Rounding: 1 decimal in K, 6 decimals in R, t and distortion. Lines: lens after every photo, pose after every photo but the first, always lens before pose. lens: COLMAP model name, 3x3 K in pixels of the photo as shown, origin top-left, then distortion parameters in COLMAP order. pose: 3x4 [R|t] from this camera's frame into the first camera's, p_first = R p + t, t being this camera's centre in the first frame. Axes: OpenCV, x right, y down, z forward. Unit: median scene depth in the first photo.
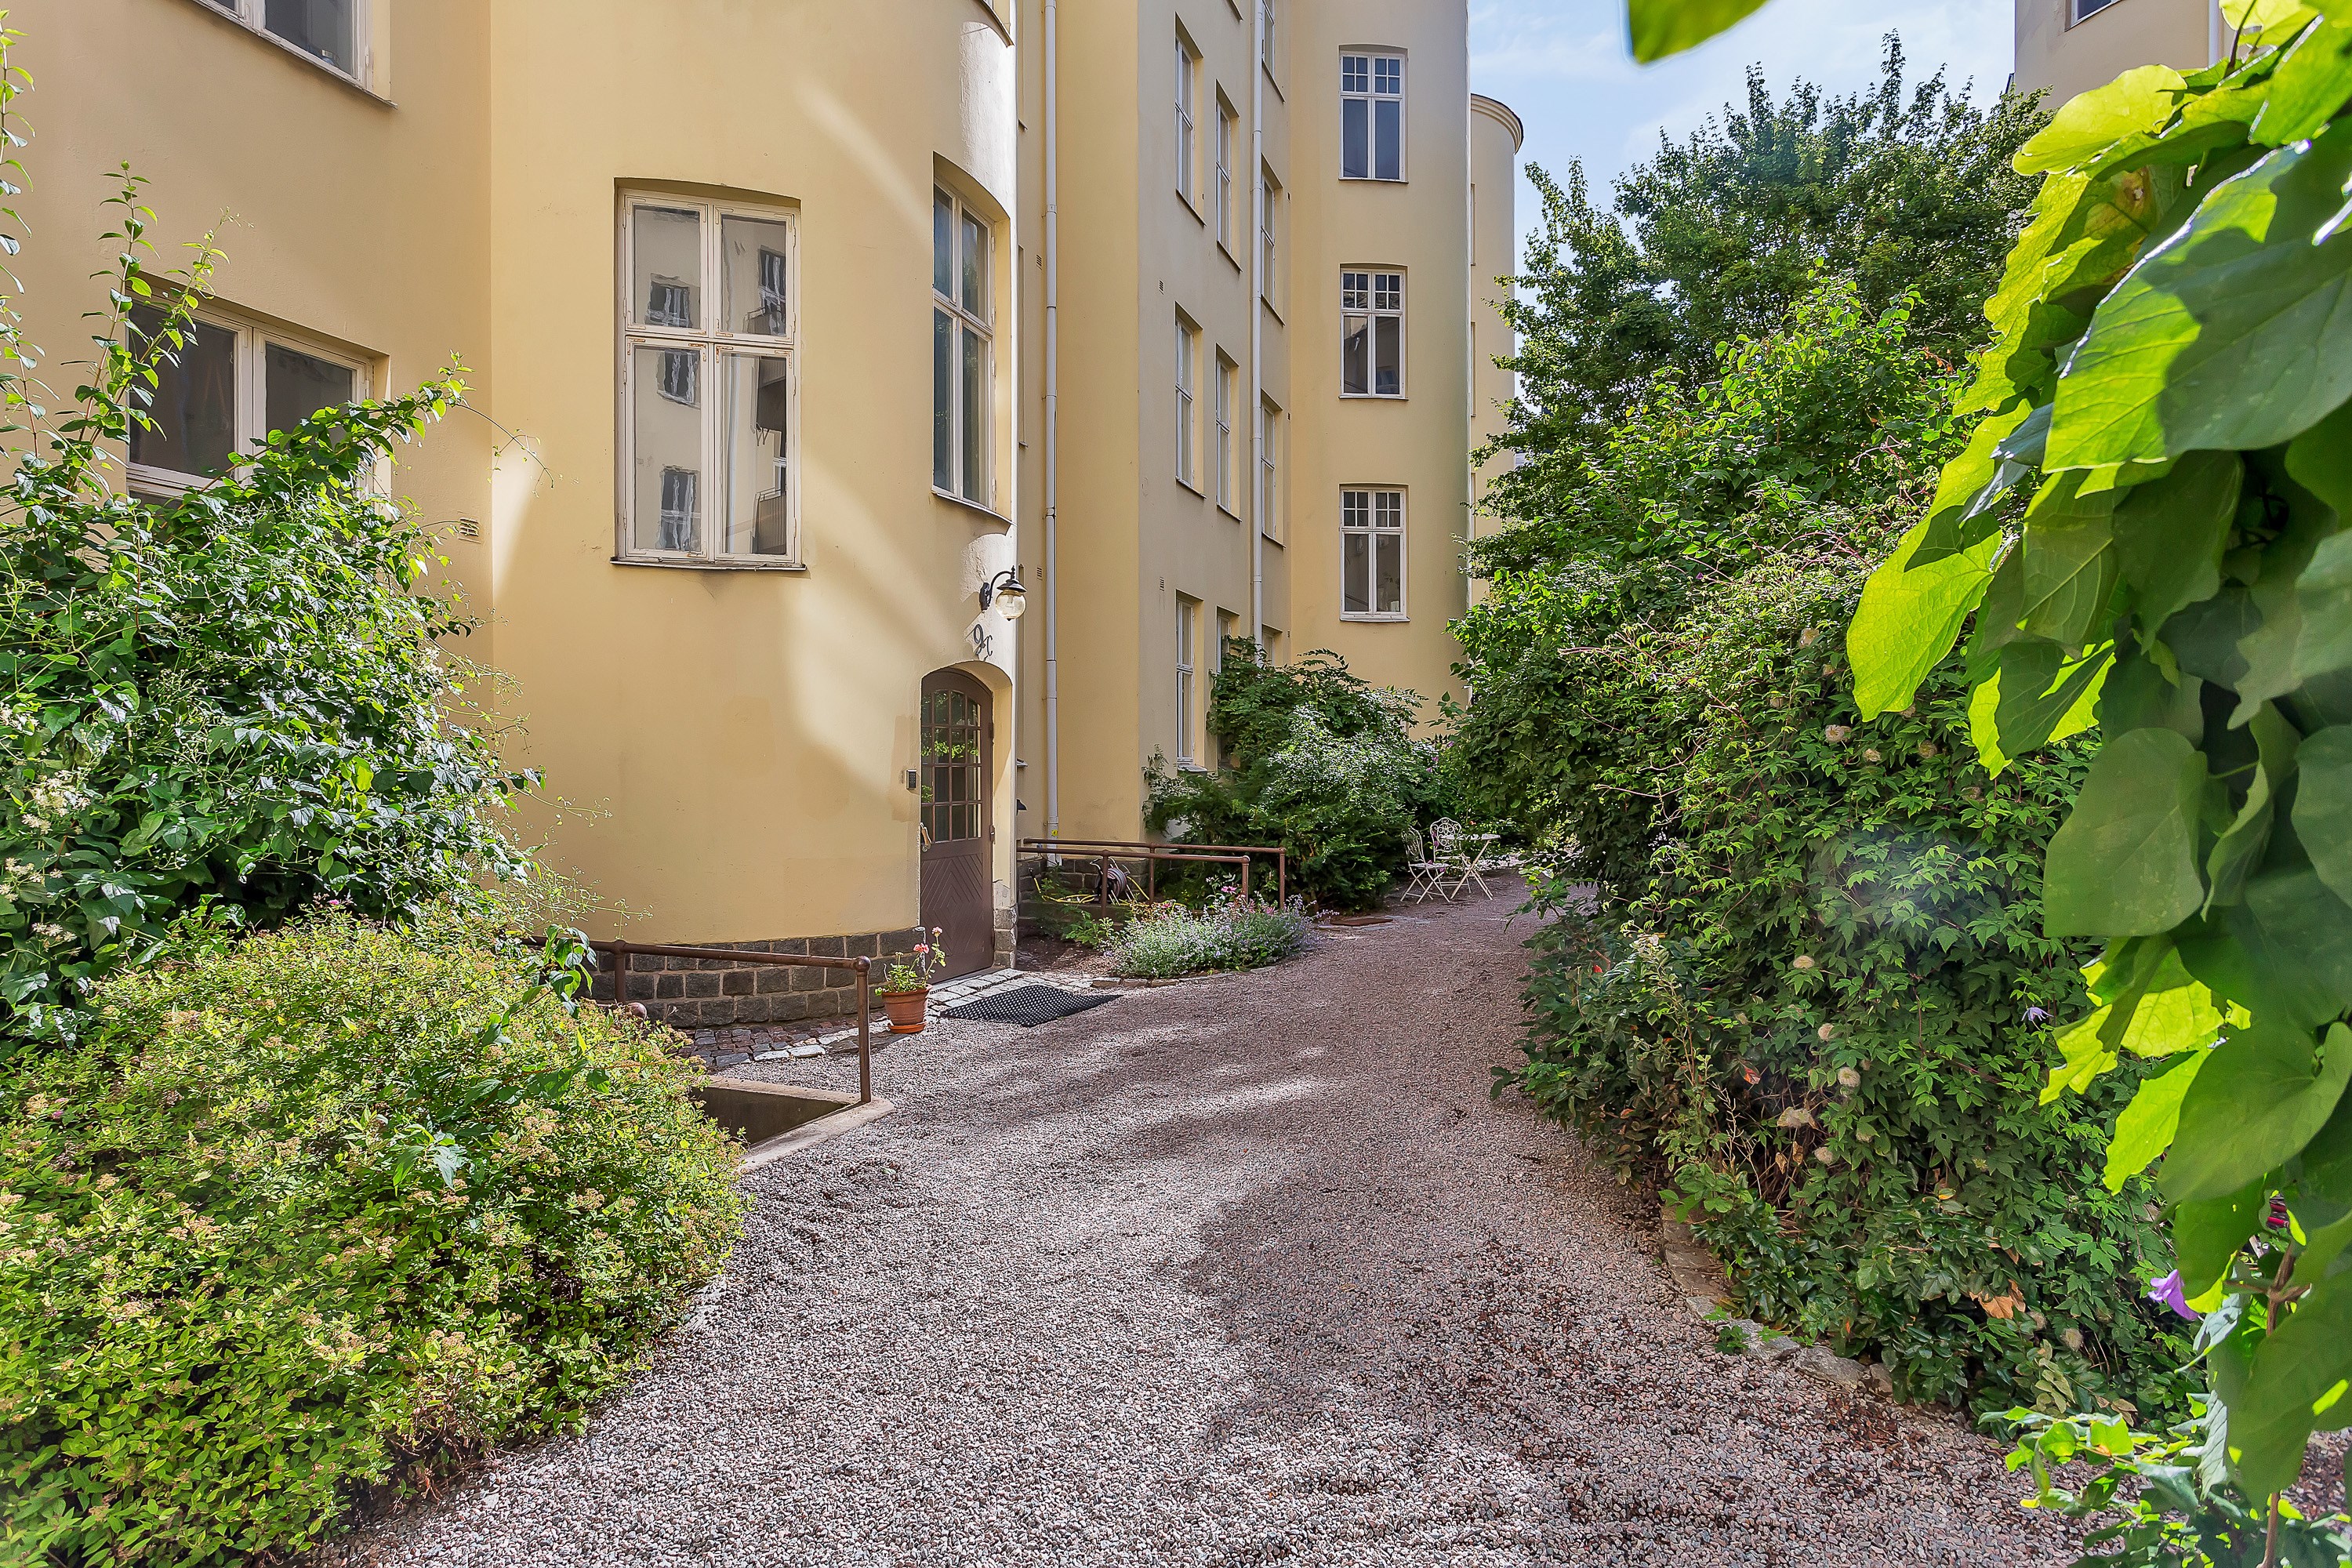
lens RADIAL K [[1140.0, 0, 1174.6], [0, 1140.0, 779.4], [0, 0, 1]] dist [0.001956, 0.000050]
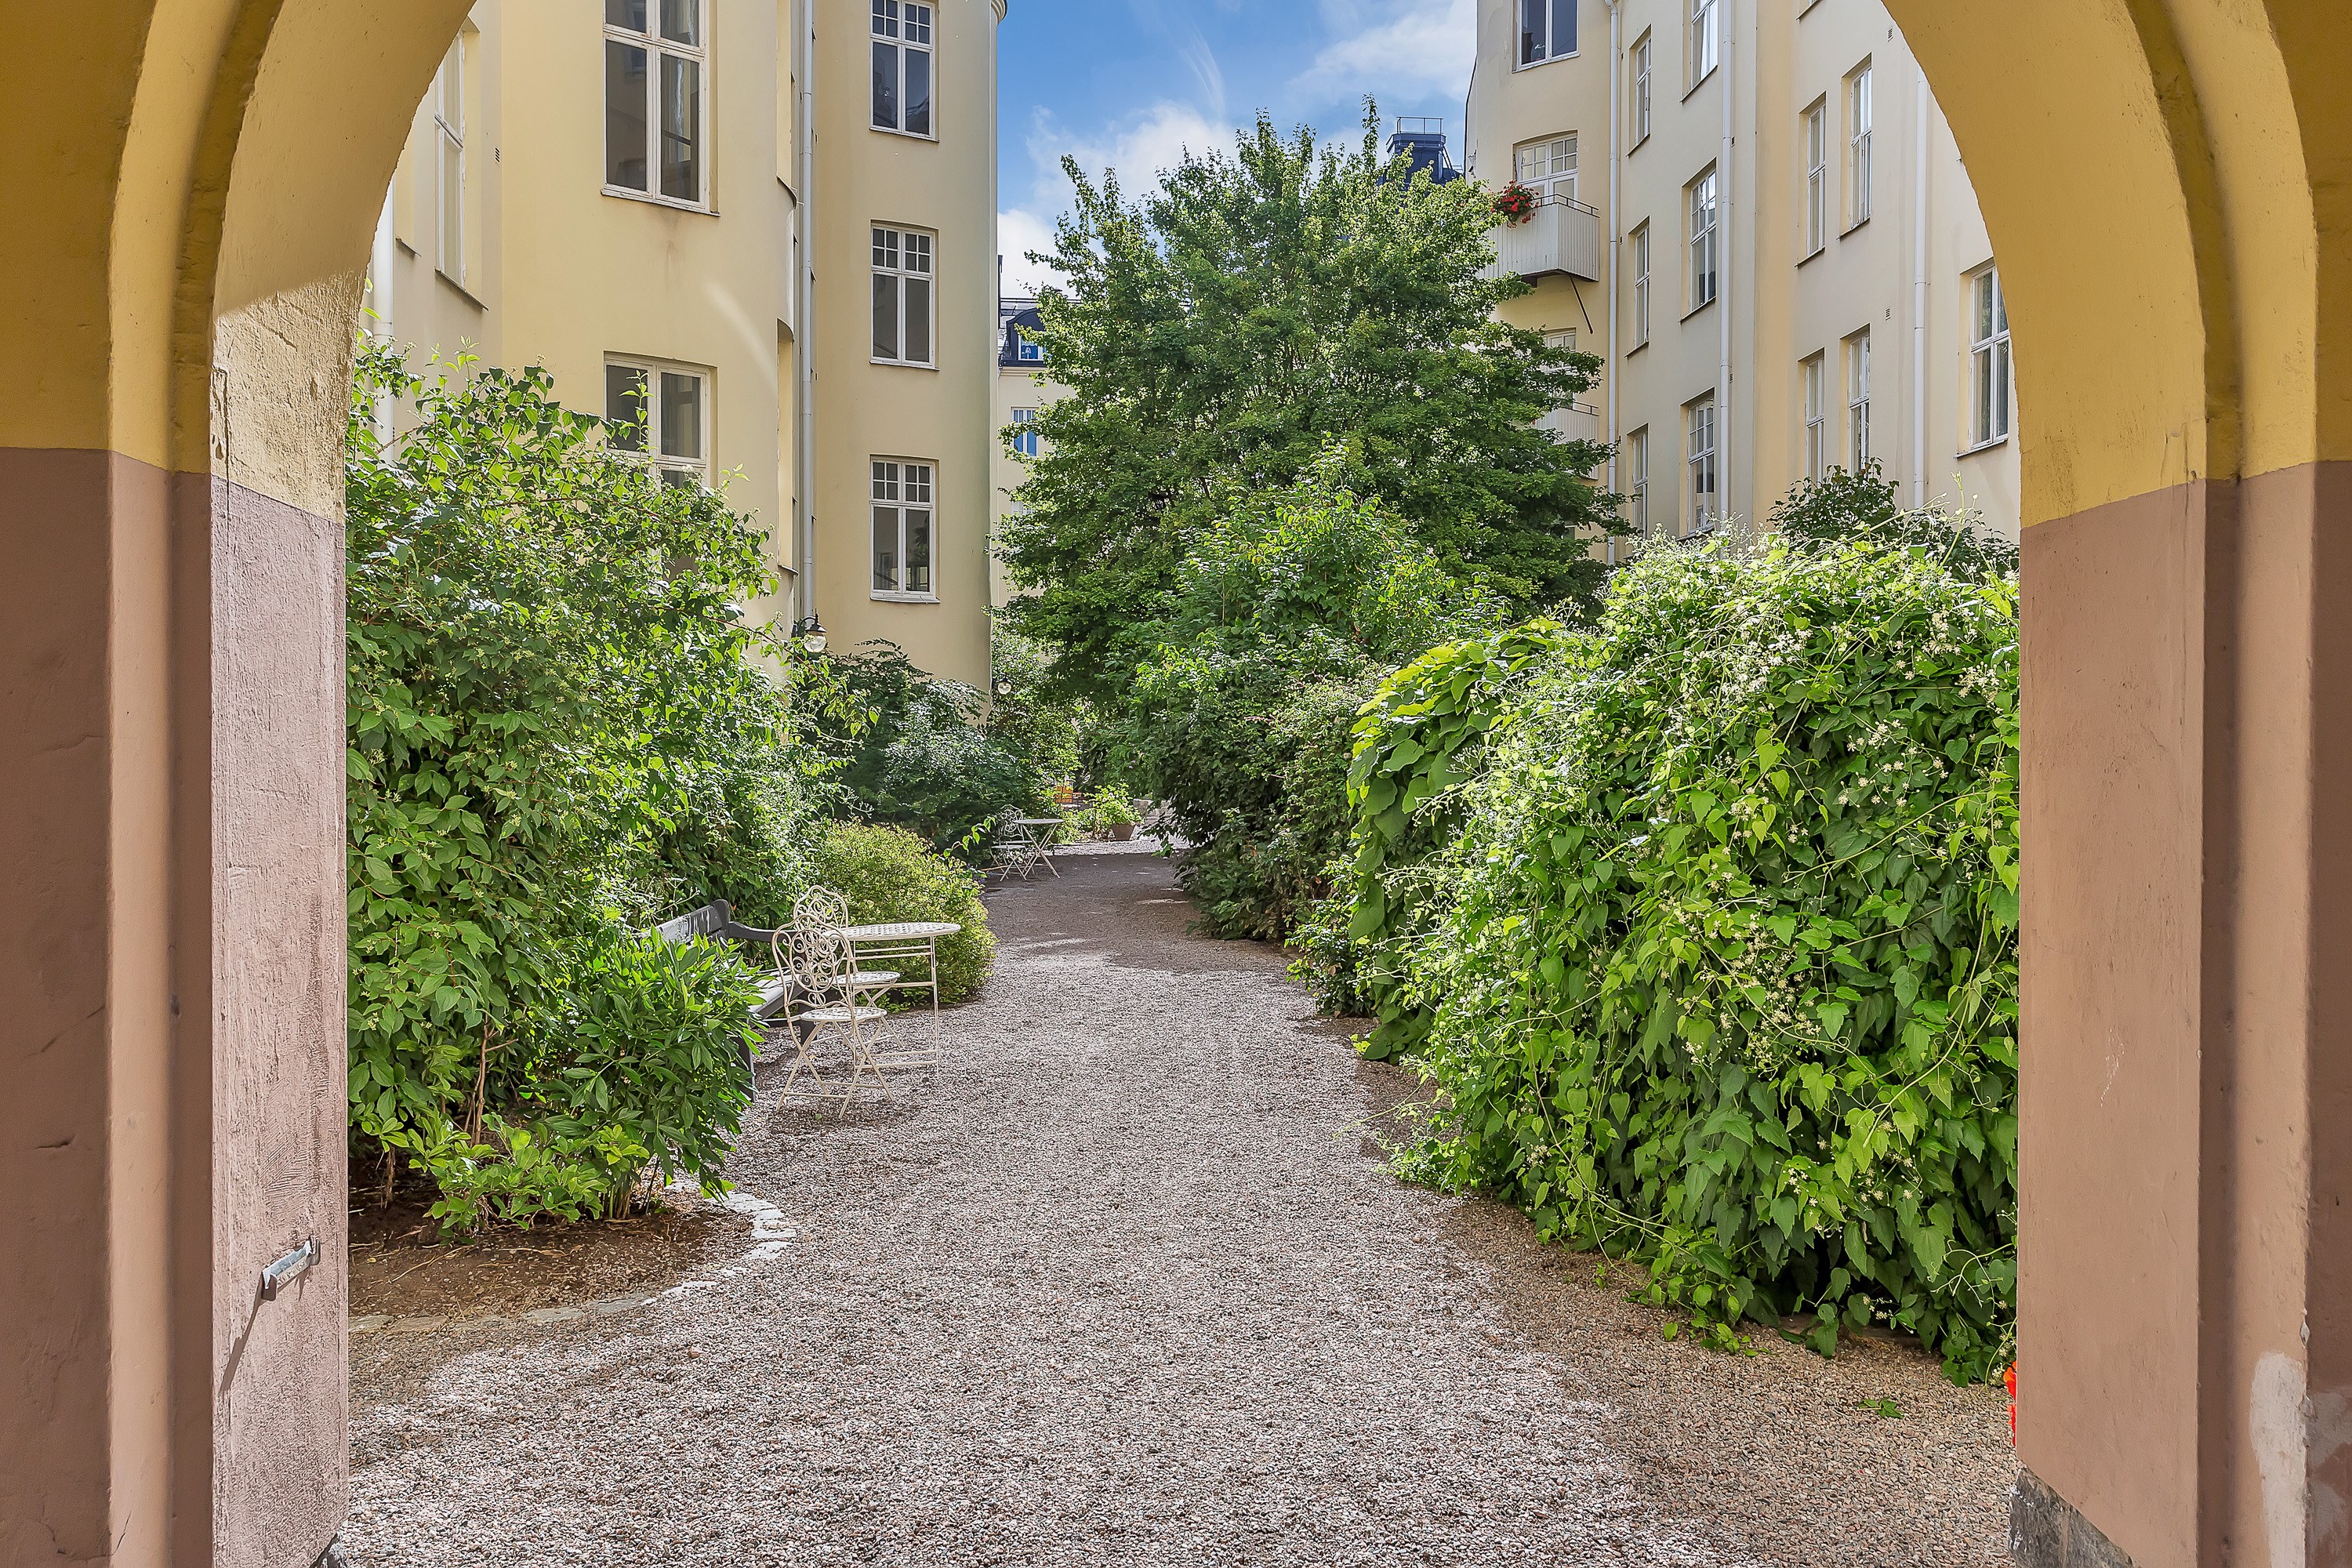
lens RADIAL K [[2044.4, 0, 1176.2], [0, 2044.4, 783.9], [0, 0, 1]] dist [0.004639, 0.000511]
pose [[0.895642, -0.001667, 0.444773, -0.389441], [-0.001758, 0.999972, 0.007288, -0.001075], [-0.444773, -0.007309, 0.895613, -0.636881]]
